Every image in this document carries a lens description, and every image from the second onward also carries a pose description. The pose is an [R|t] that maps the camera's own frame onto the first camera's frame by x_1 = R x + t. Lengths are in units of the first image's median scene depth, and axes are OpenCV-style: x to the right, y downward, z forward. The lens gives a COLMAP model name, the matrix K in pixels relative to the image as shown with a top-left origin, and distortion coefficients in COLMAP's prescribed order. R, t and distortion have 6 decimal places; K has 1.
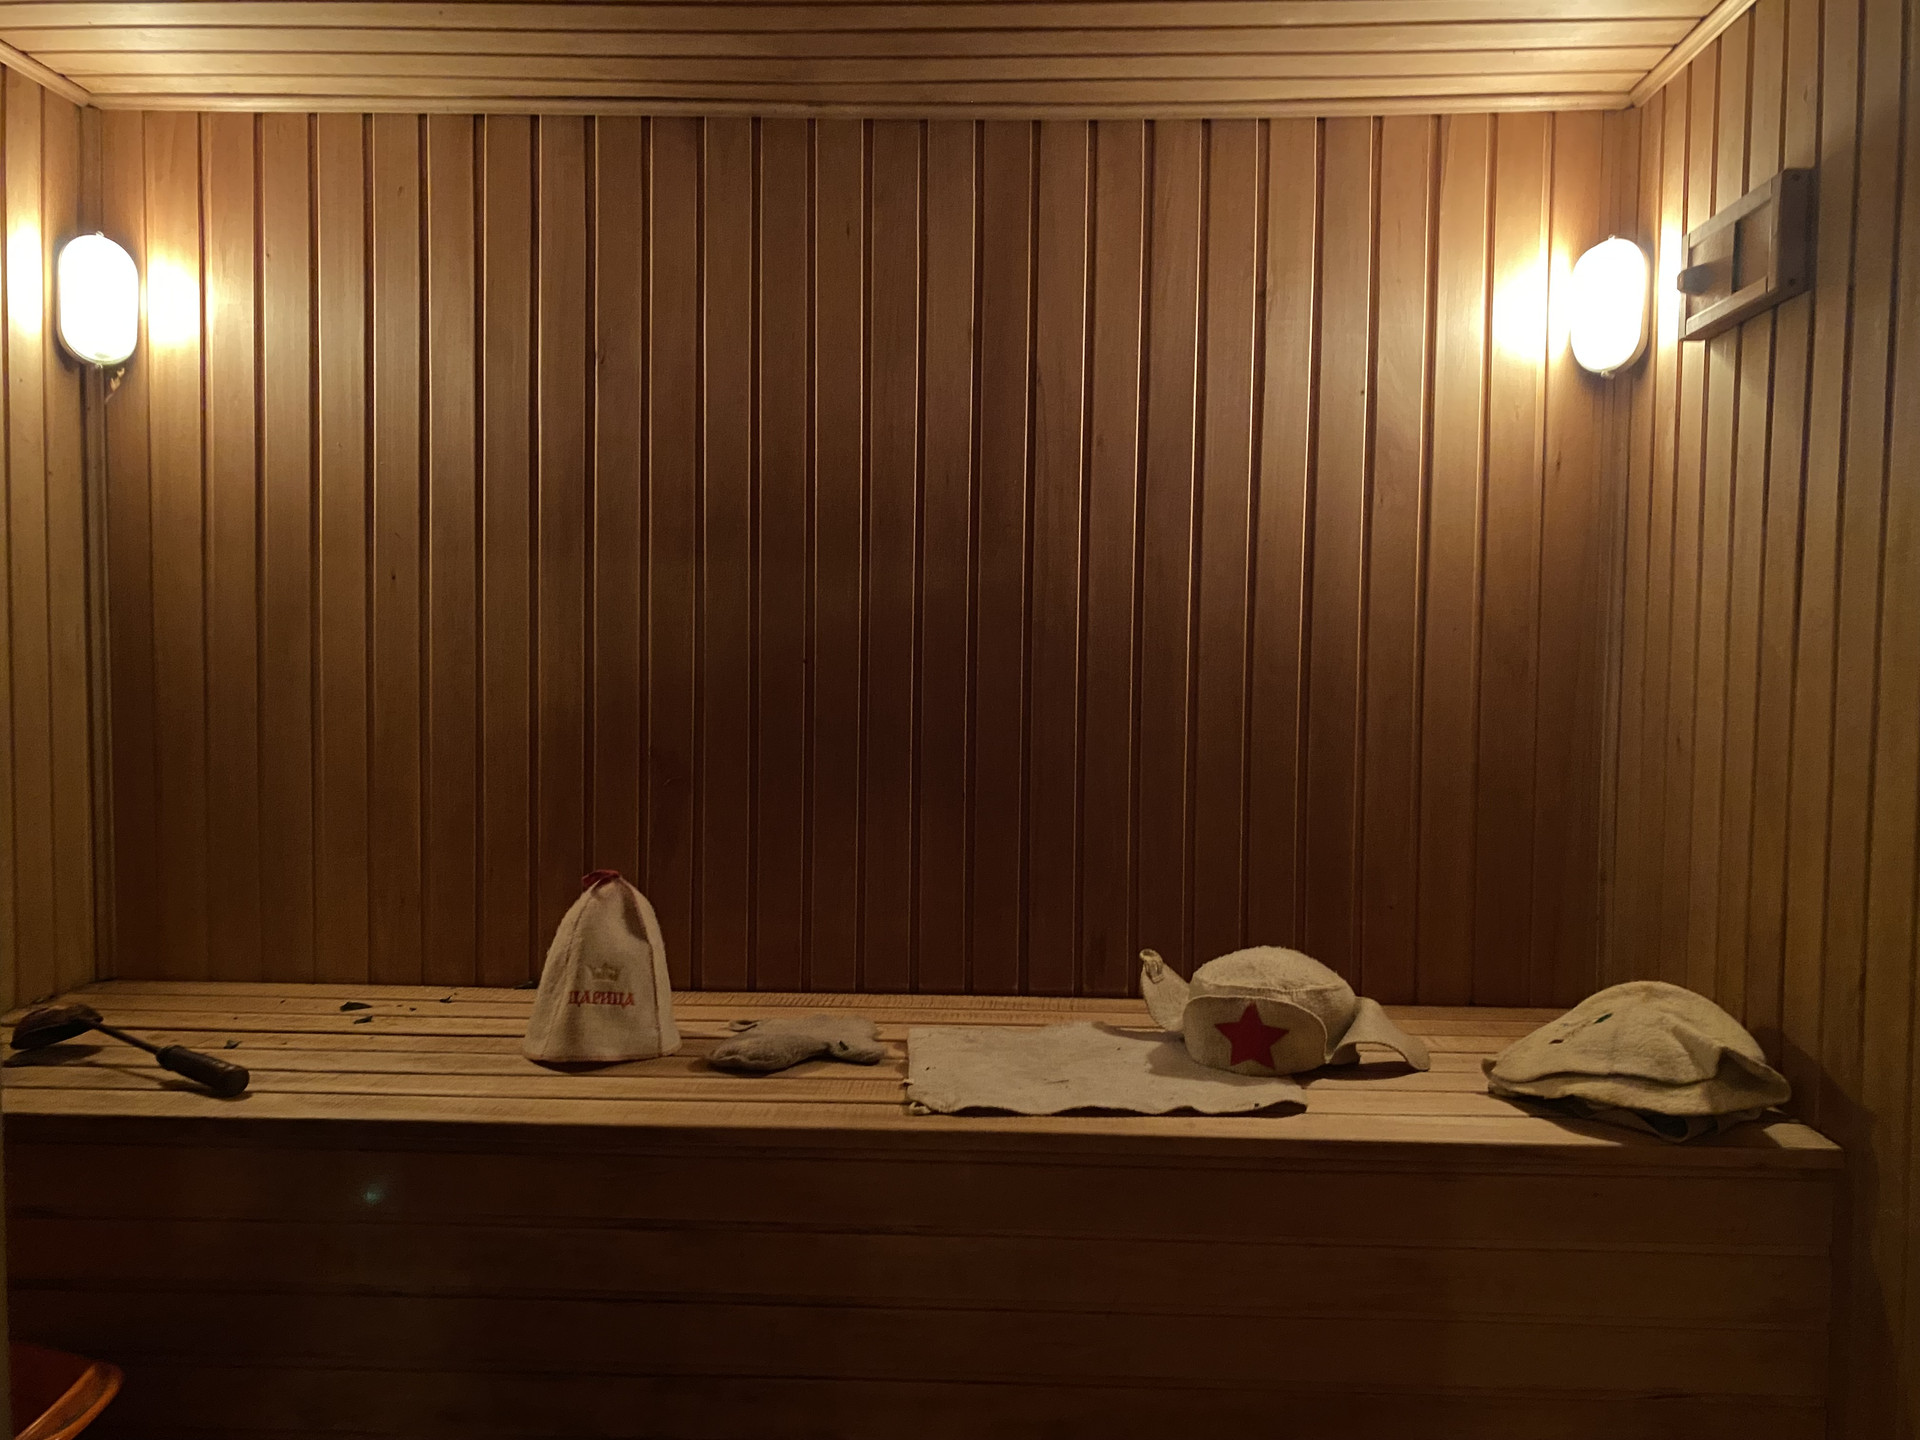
lens RADIAL K [[1453.9, 0, 961.6], [0, 1453.9, 710.8], [0, 0, 1]] dist [0.001062, -0.002833]
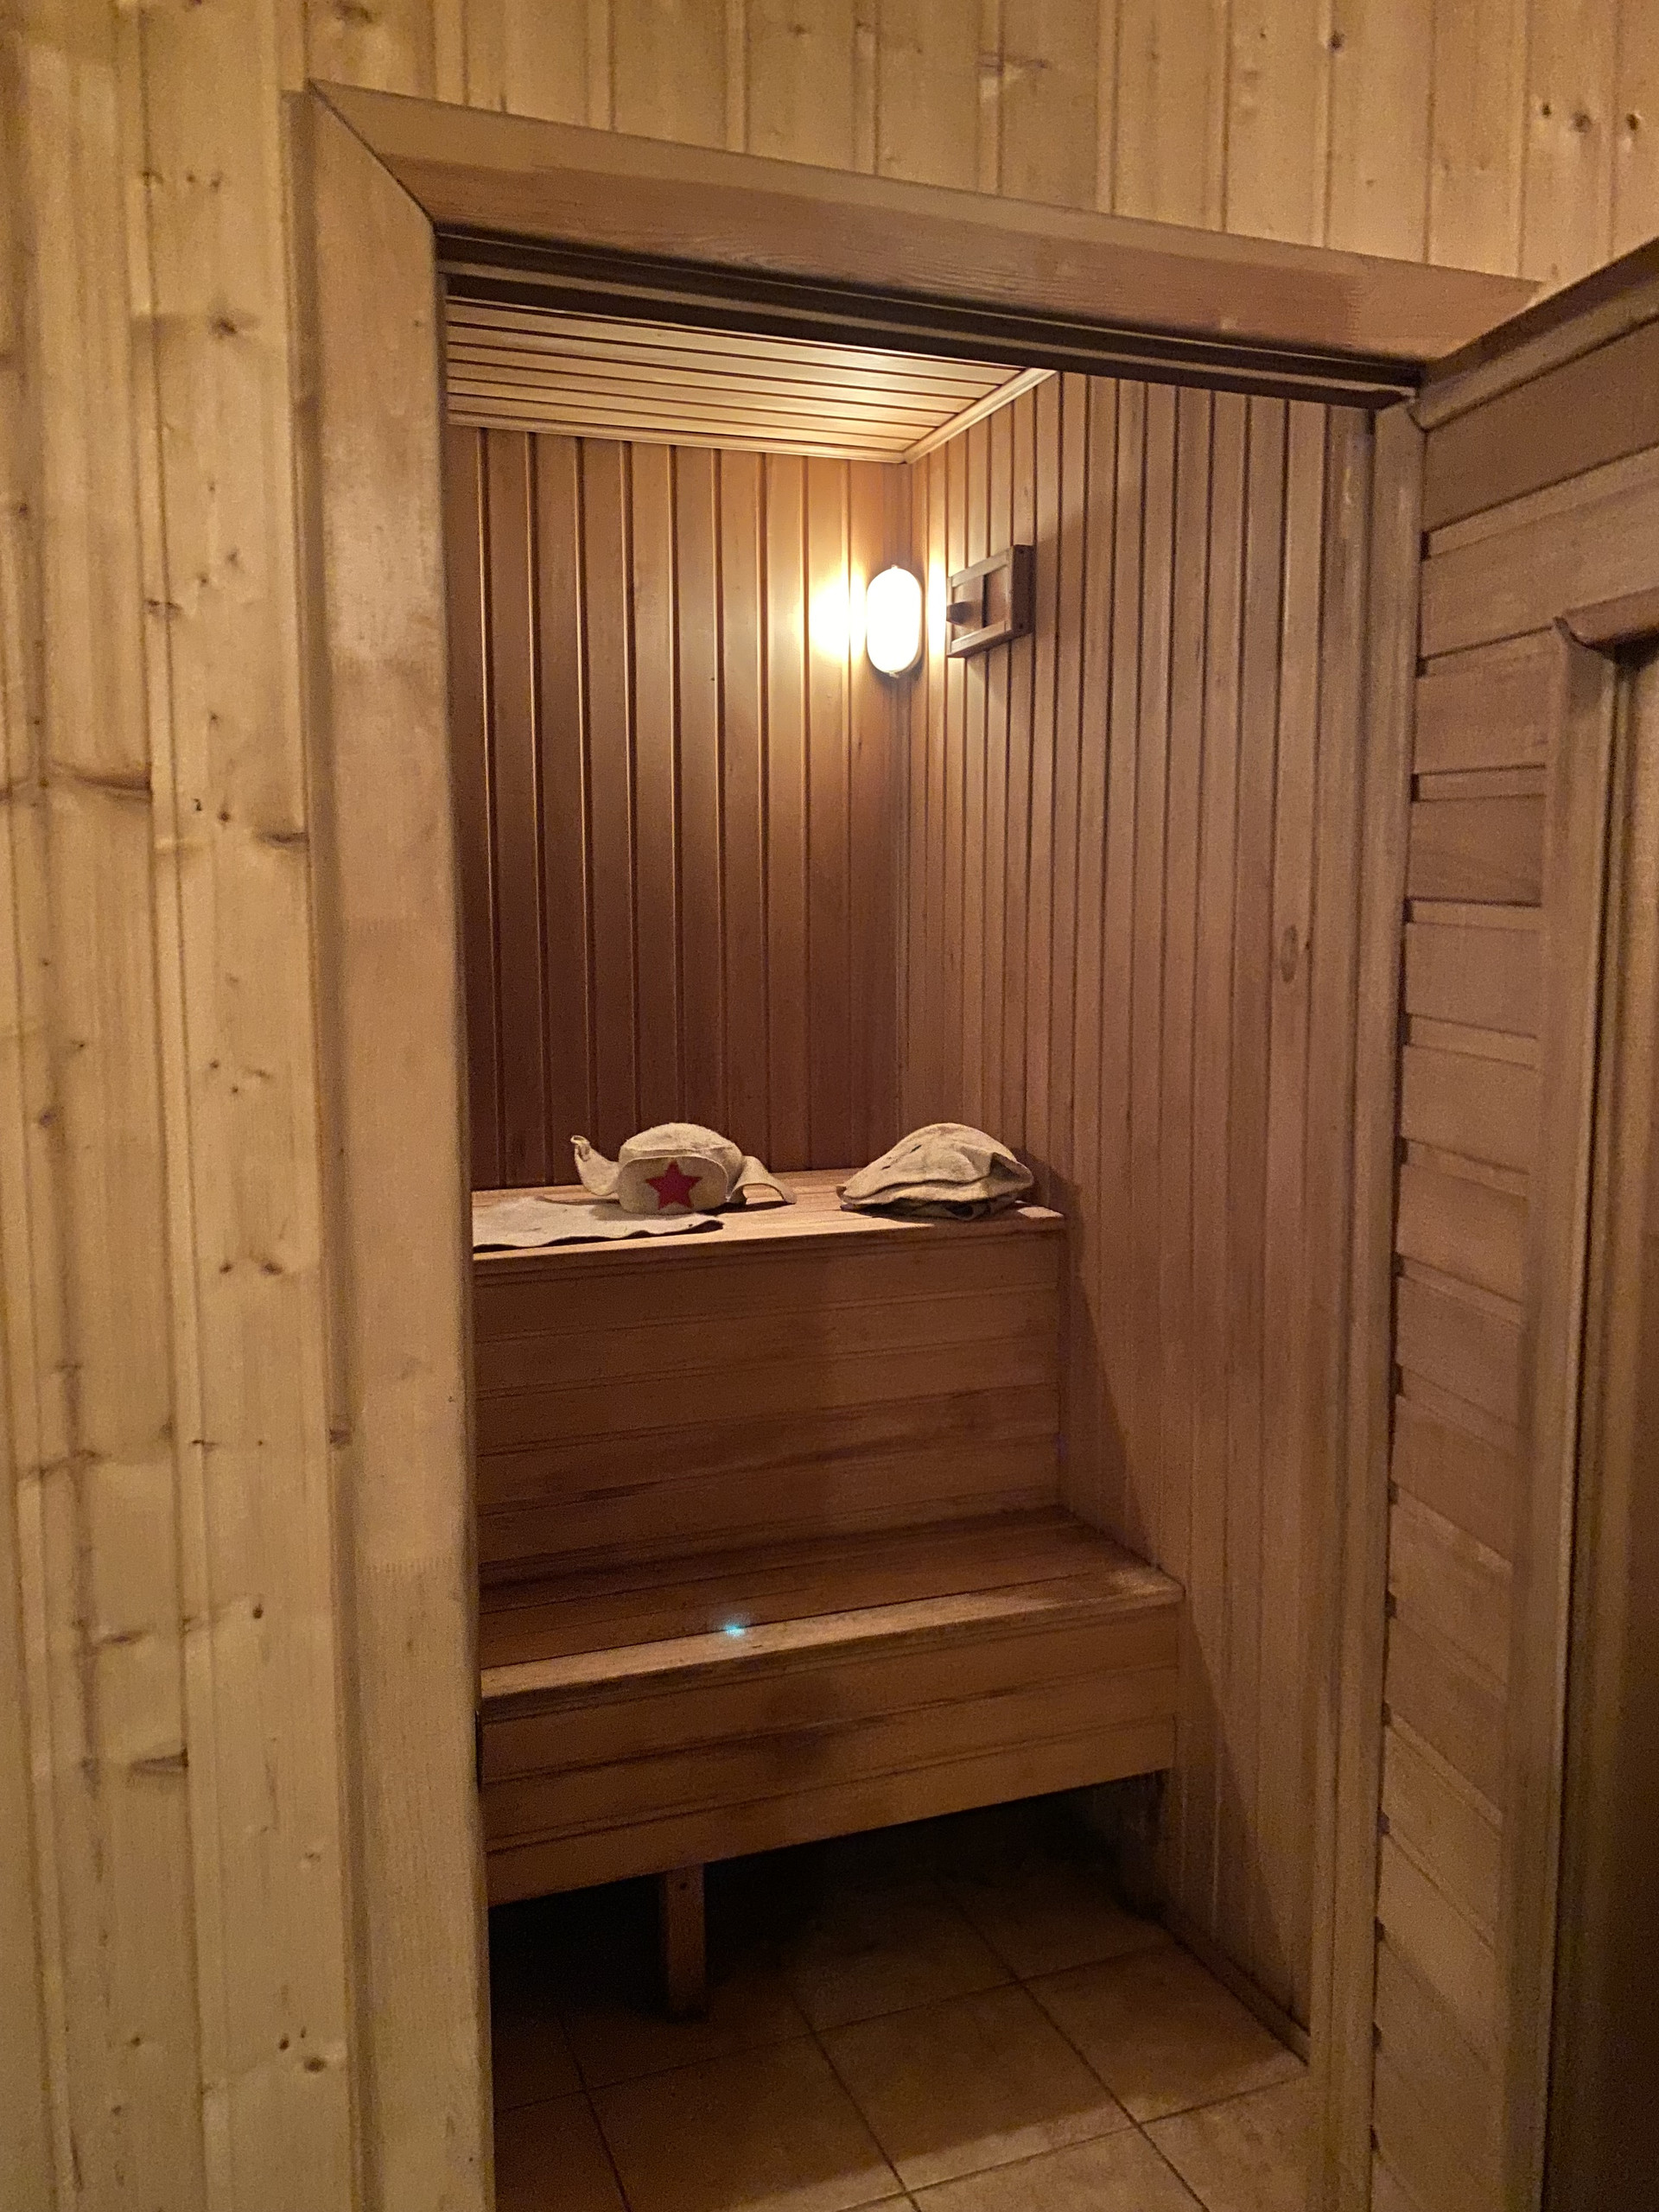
lens RADIAL K [[1776.3, 0, 829.5], [0, 1776.3, 1106.0], [0, 0, 1]] dist [-0.002353, -0.007128]
pose [[0.910757, -0.054519, 0.409329, -0.324211], [0.027383, 0.997038, 0.071871, 0.041724], [-0.412035, -0.054249, 0.909552, -0.509718]]
